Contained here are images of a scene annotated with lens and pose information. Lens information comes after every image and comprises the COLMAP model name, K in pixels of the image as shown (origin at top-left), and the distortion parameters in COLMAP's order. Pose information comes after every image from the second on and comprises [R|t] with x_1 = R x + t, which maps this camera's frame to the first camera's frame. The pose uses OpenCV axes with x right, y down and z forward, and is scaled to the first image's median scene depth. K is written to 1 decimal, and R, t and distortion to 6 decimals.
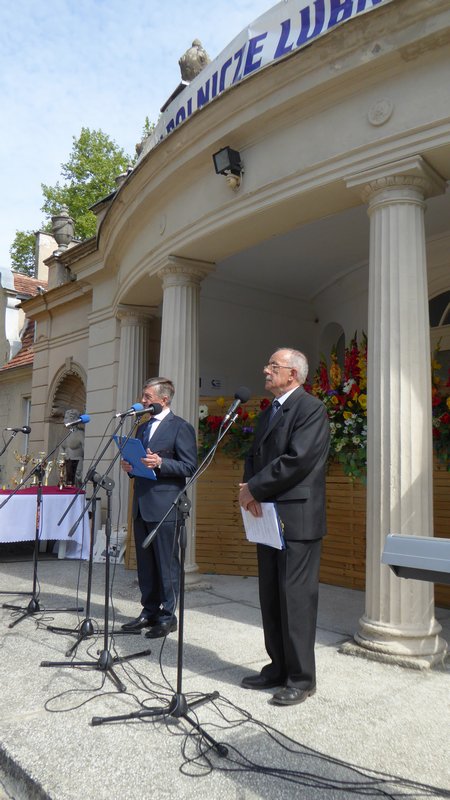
lens RADIAL K [[629.5, 0, 224.2], [0, 629.5, 403.1], [0, 0, 1]] dist [0.002772, -0.005095]
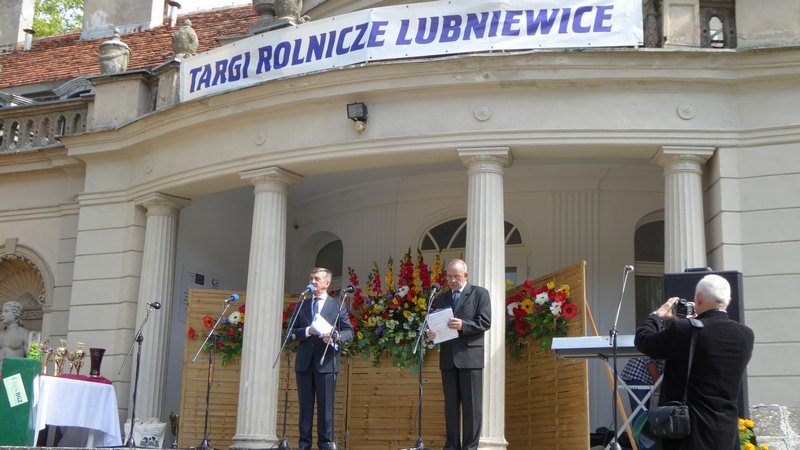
lens RADIAL K [[1057.5, 0, 401.0], [0, 1057.5, 225.5], [0, 0, 1]] dist [0.022772, 0.000000]
pose [[0.891122, 0.110176, 0.440185, -0.745164], [-0.056505, 0.989468, -0.133268, 0.124147], [-0.450232, 0.093886, 0.887962, -0.853753]]
